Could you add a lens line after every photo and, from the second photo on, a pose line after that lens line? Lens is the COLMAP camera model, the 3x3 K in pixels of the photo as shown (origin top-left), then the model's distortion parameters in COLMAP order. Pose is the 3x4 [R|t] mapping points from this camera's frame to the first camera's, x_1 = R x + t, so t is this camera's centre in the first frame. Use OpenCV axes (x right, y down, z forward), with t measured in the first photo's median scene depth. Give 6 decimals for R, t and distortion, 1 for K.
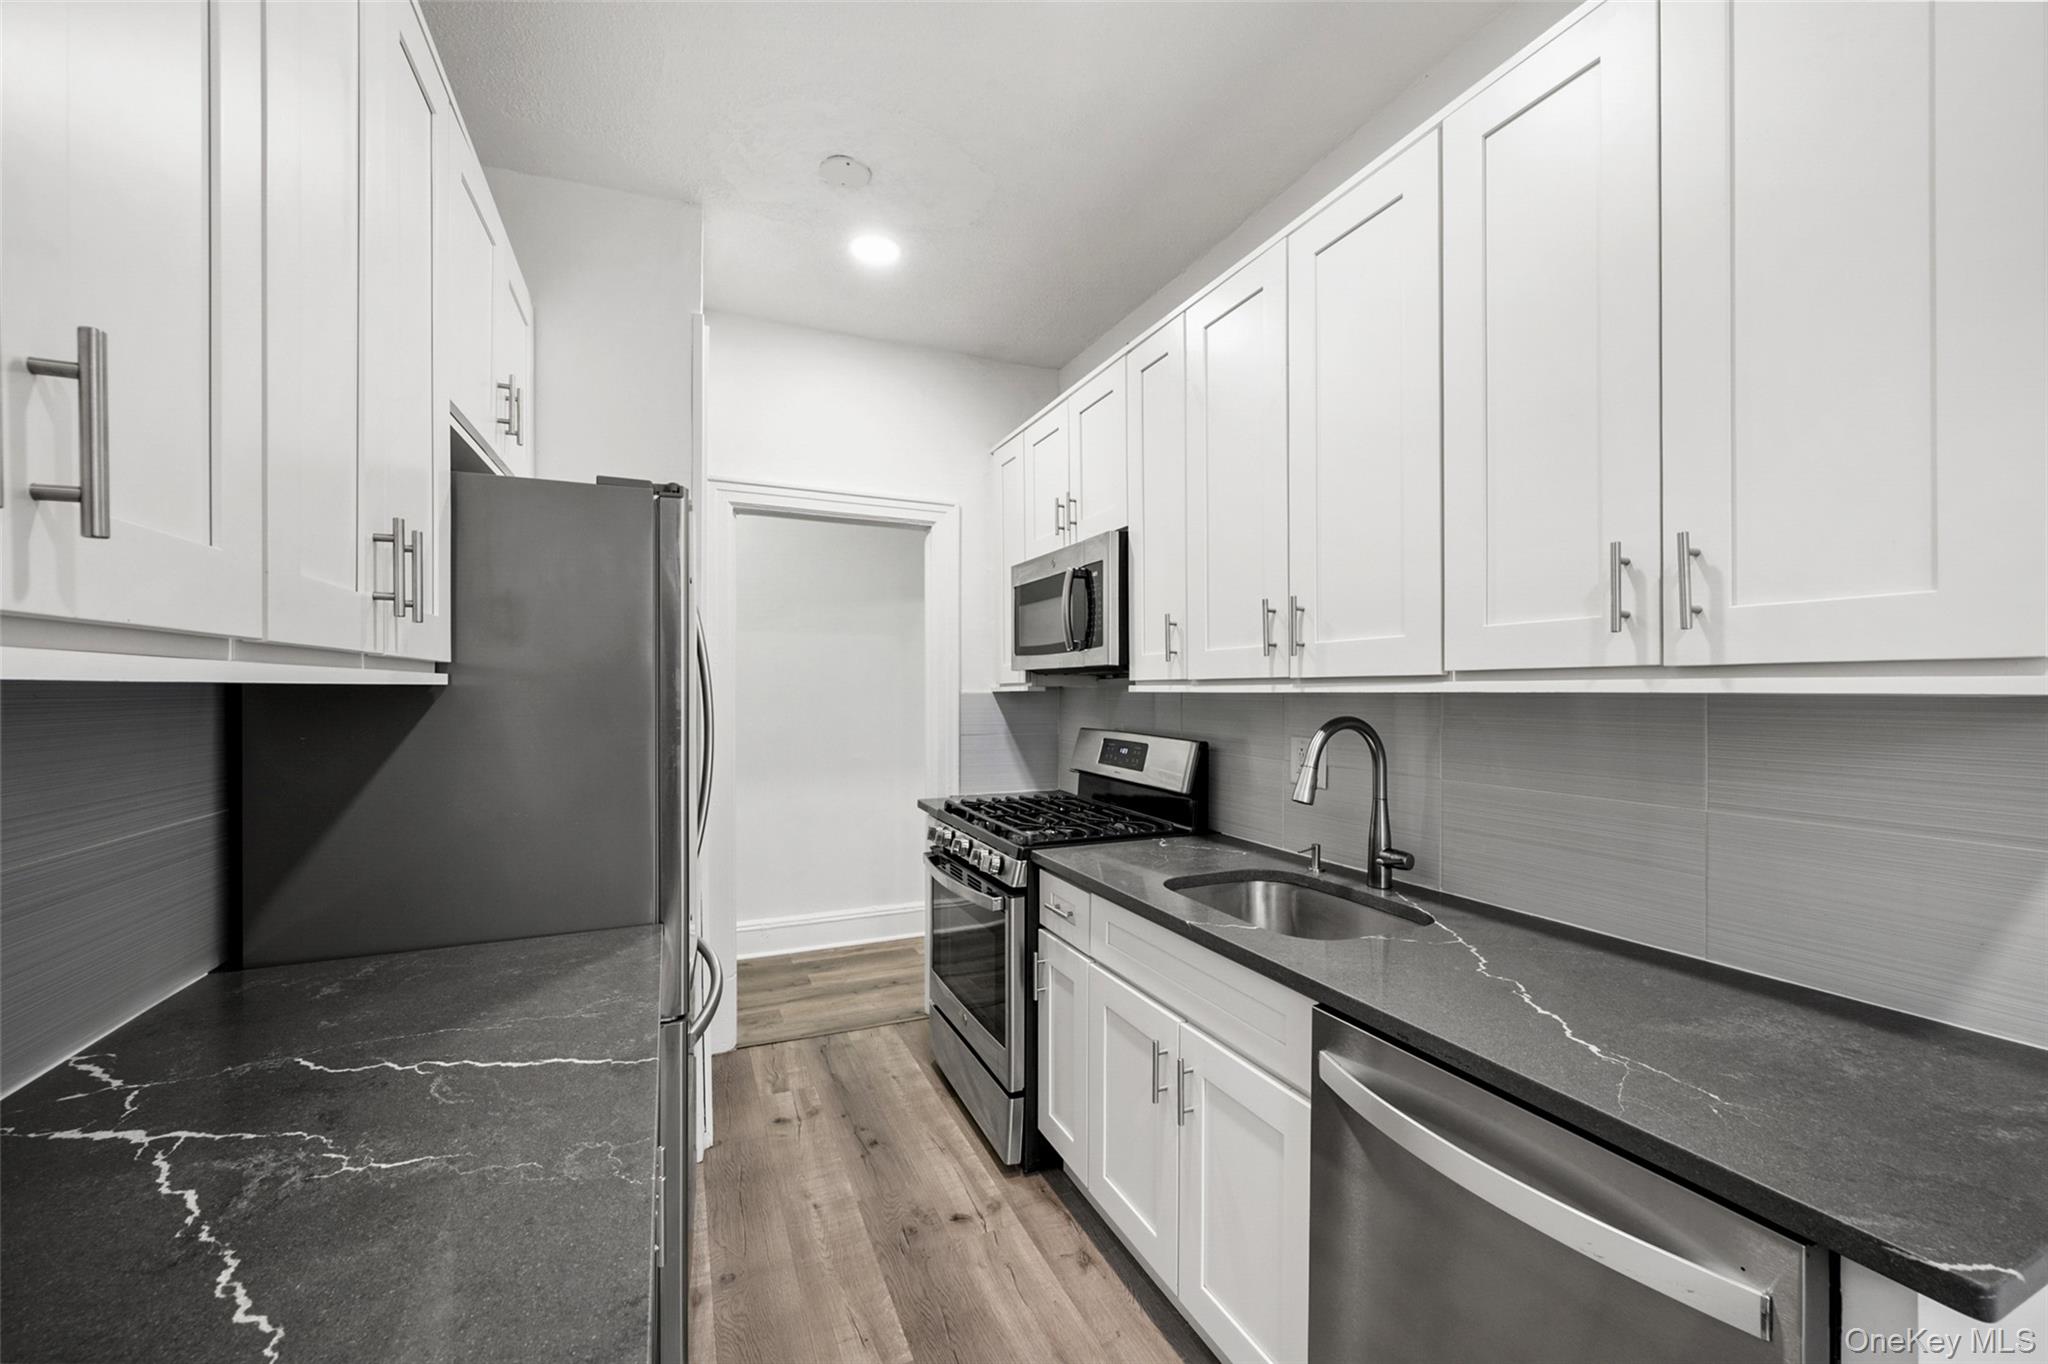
lens RADIAL K [[805.2, 0, 1034.2], [0, 805.2, 690.1], [0, 0, 1]] dist [0.000218, 0.000301]
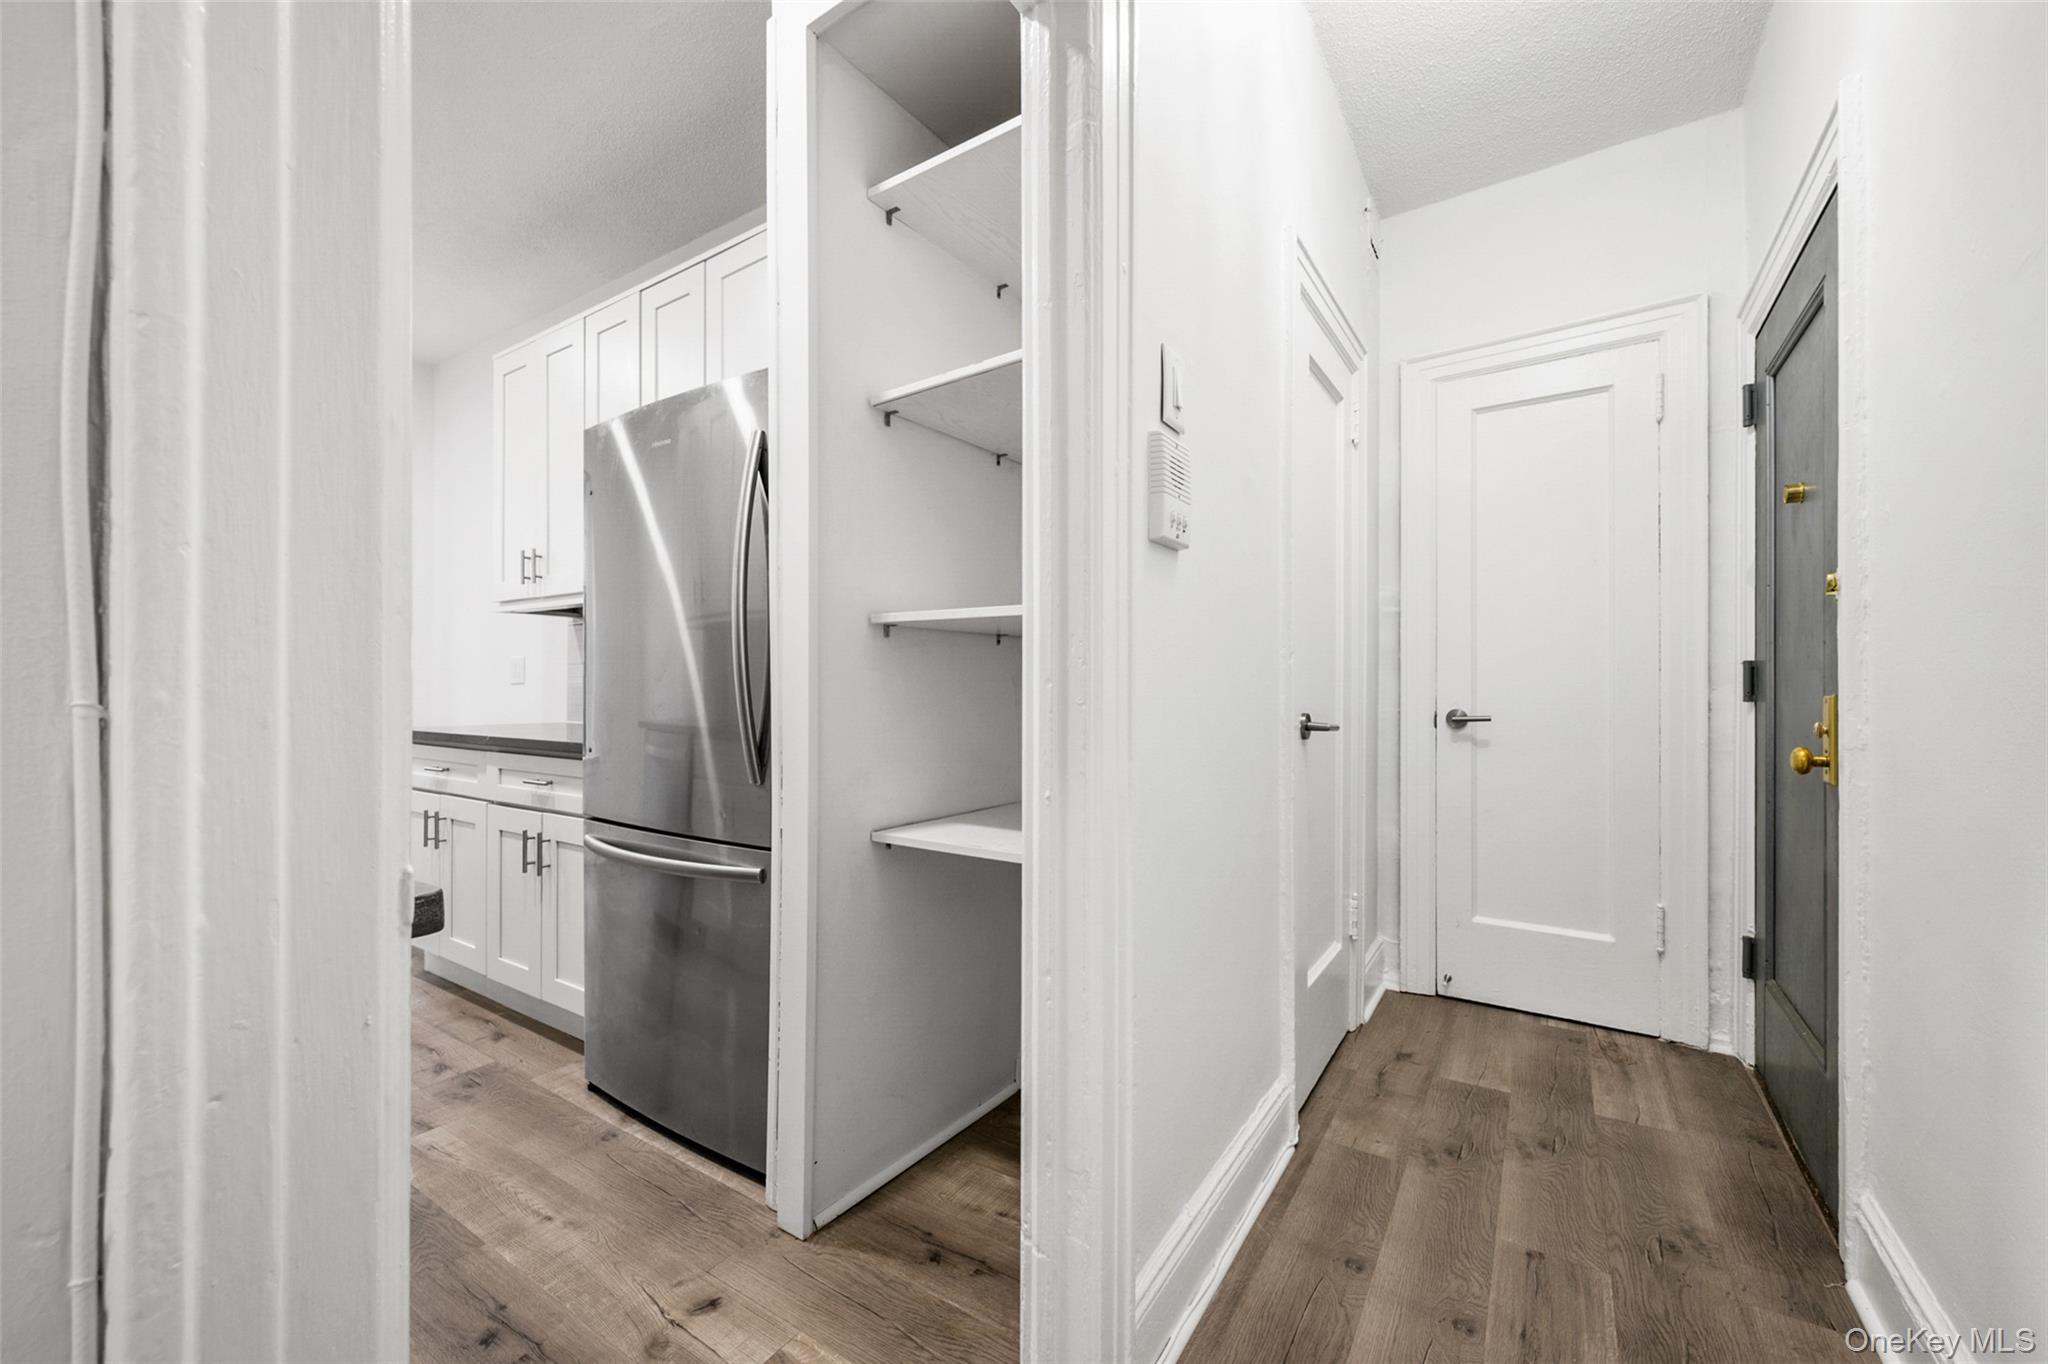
lens RADIAL K [[810.2, 0, 1027.0], [0, 810.2, 676.5], [0, 0, 1]] dist [0.000603, 0.000255]
pose [[-0.844147, -0.005379, -0.536085, -0.241578], [0.000981, 0.999933, -0.011577, 0.137768], [0.536111, -0.010299, -0.844085, 1.913834]]
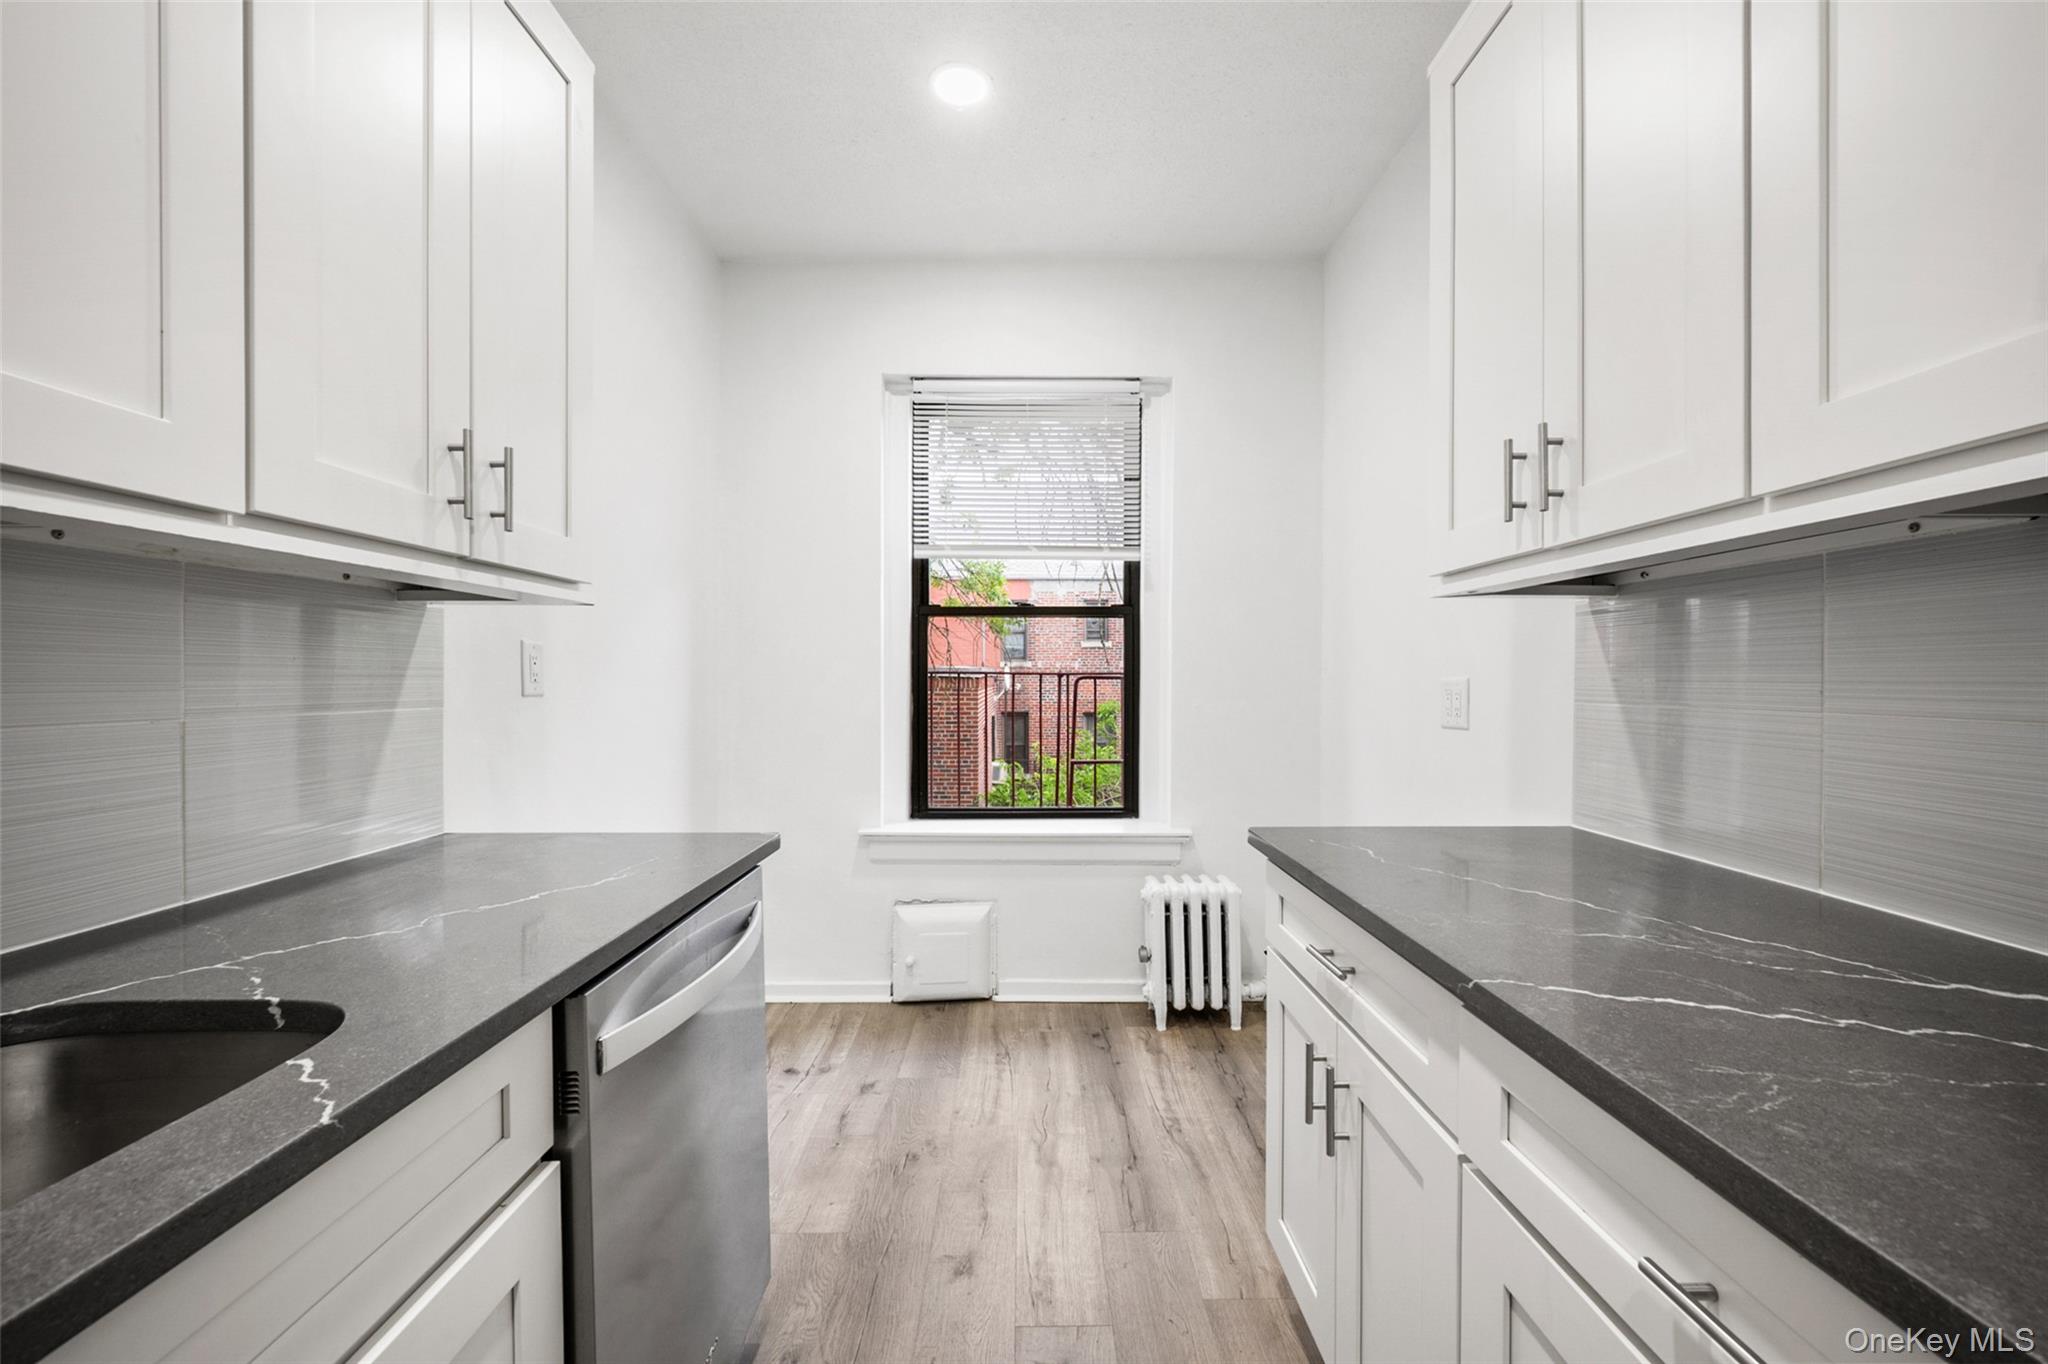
lens RADIAL K [[810.2, 0, 1027.0], [0, 810.2, 676.5], [0, 0, 1]] dist [0.000603, 0.000255]
pose [[-0.913460, 0.000609, 0.406929, -0.177528], [0.000244, 1.000000, -0.000948, 0.068990], [-0.406929, -0.000766, -0.913459, 0.894850]]
